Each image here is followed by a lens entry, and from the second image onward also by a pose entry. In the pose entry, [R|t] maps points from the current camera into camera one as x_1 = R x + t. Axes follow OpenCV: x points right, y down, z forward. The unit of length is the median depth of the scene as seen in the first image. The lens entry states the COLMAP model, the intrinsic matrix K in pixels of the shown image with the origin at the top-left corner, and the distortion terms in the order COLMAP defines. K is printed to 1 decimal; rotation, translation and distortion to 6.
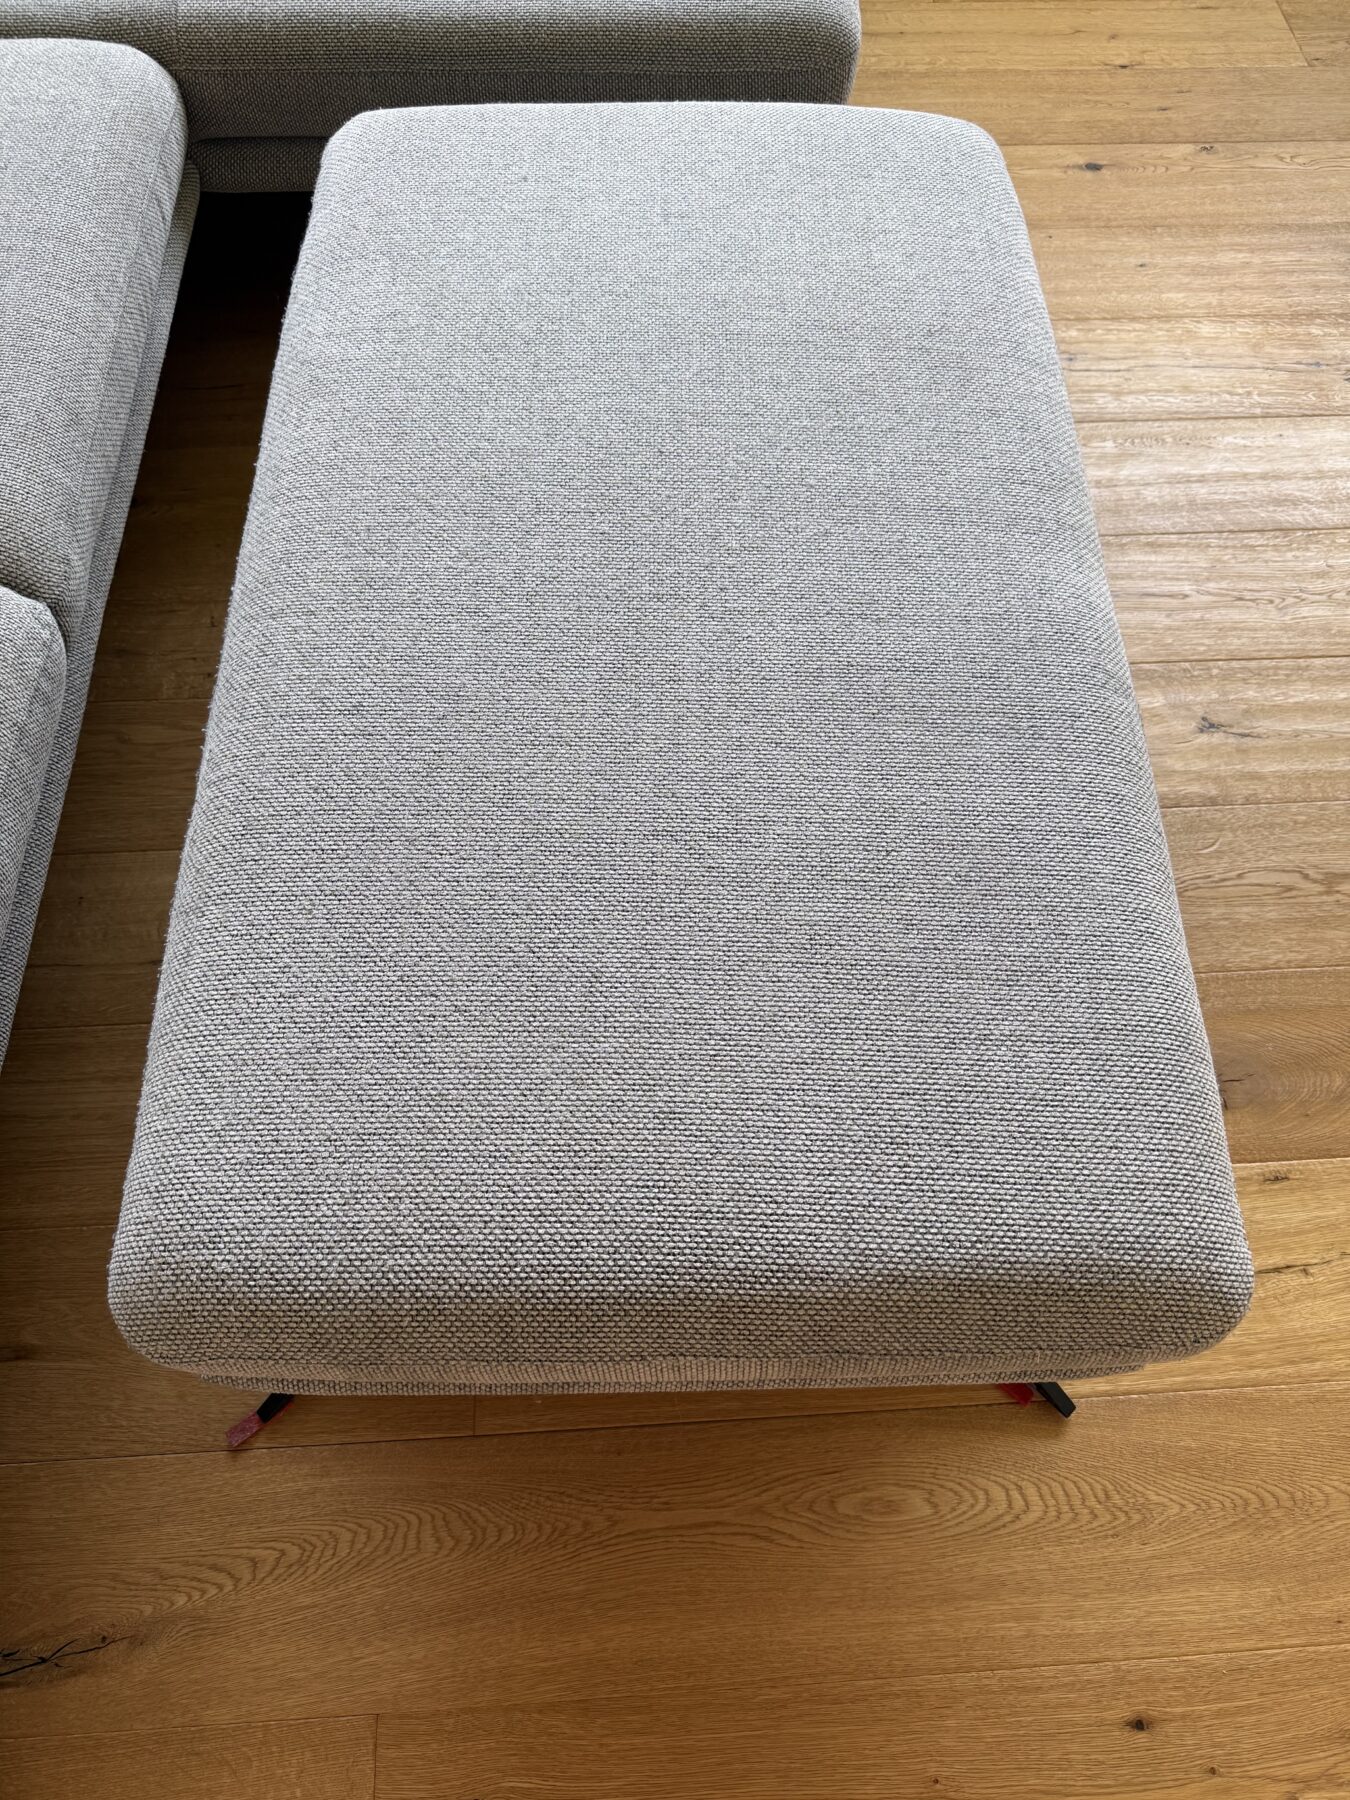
lens RADIAL K [[1277.6, 0, 671.2], [0, 1277.6, 911.4], [0, 0, 1]] dist [0.003698, -0.008762]
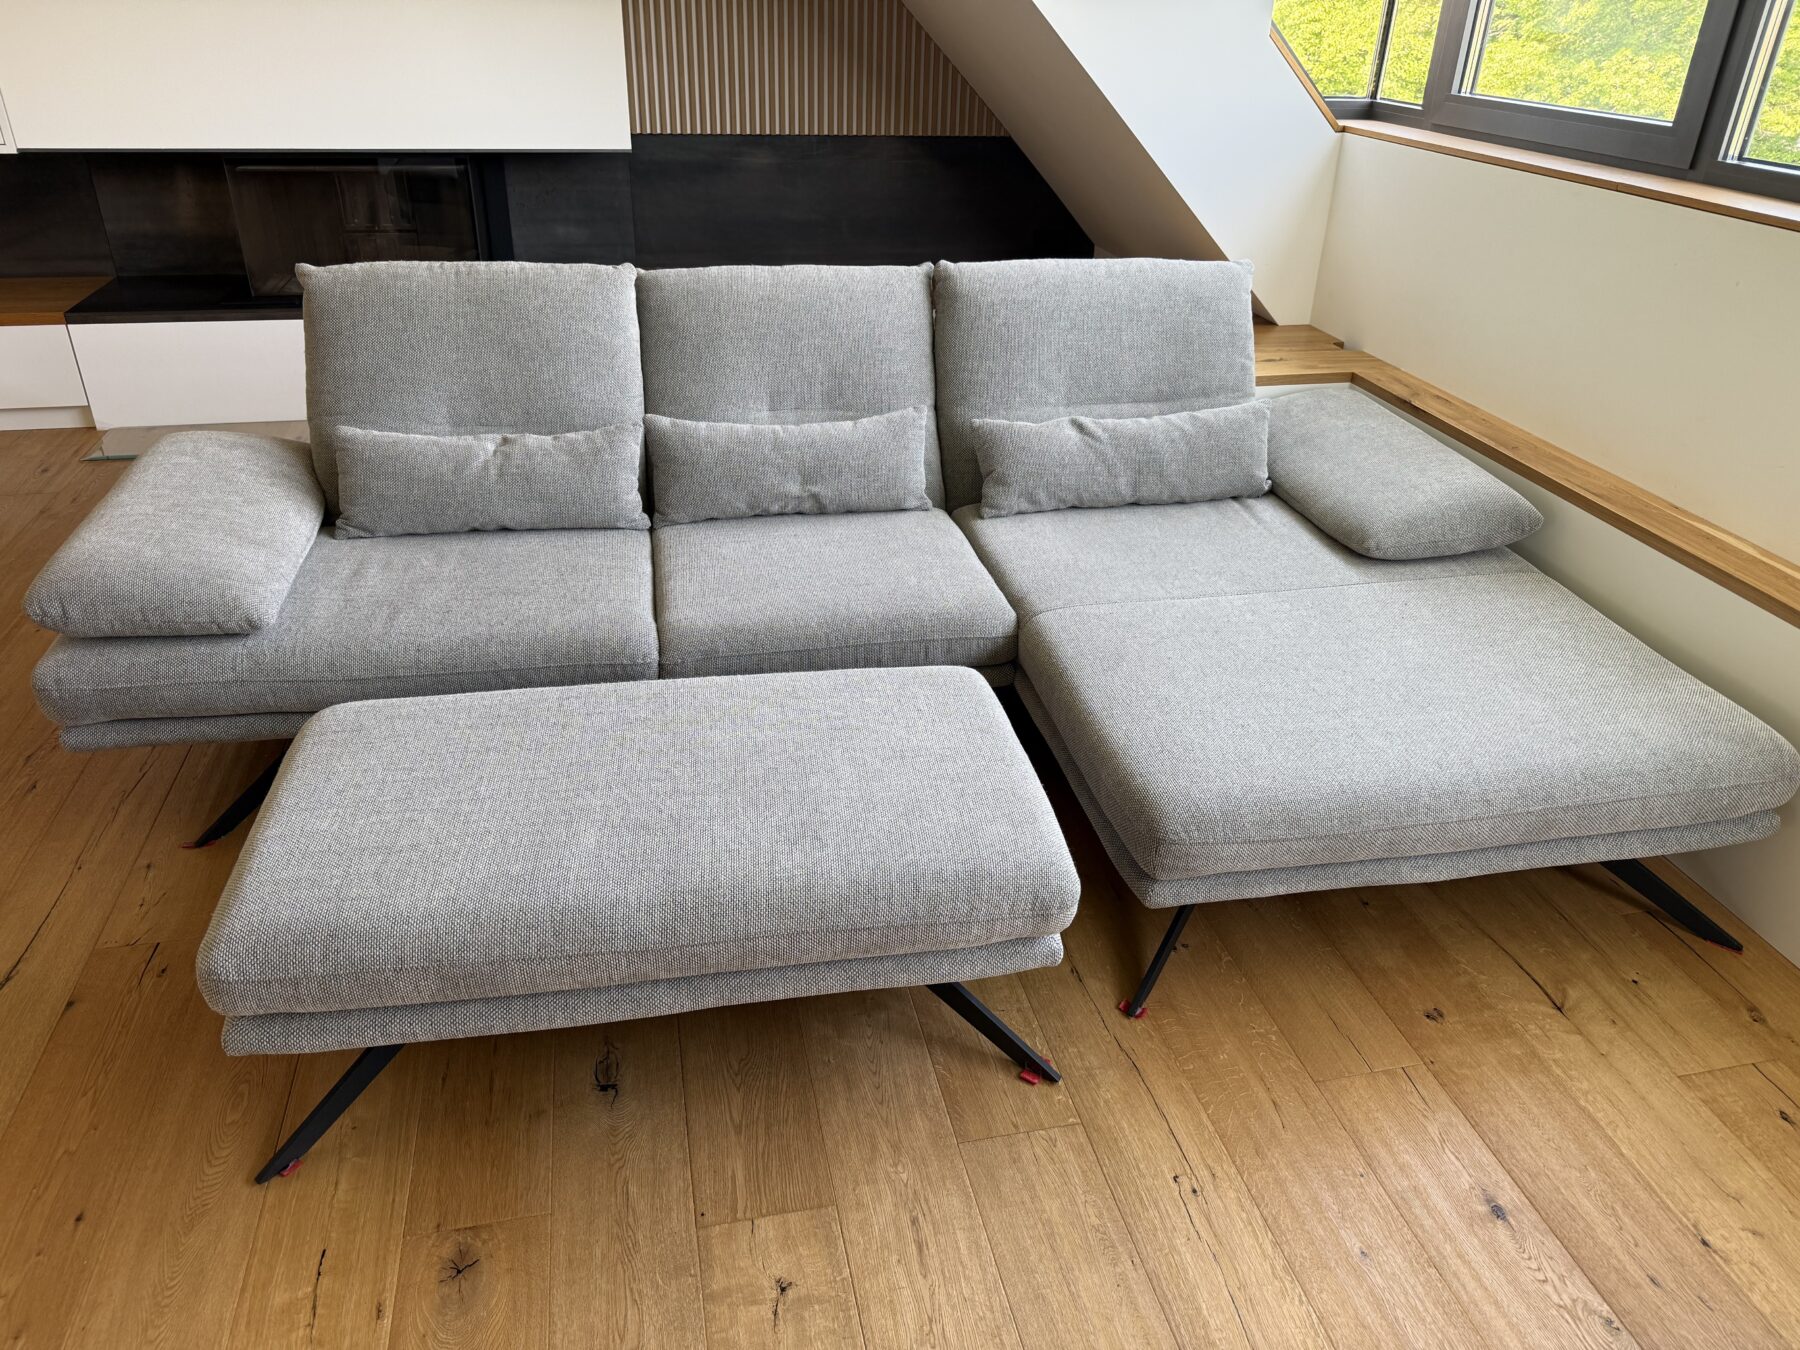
lens RADIAL K [[1277.6, 0, 911.6], [0, 1277.6, 671.3], [0, 0, 1]] dist [0.003698, -0.008762]
pose [[0.163764, 0.463447, -0.870860, 1.211019], [-0.884417, 0.460047, 0.078511, -0.607806], [0.437023, 0.757346, 0.485220, 0.045868]]
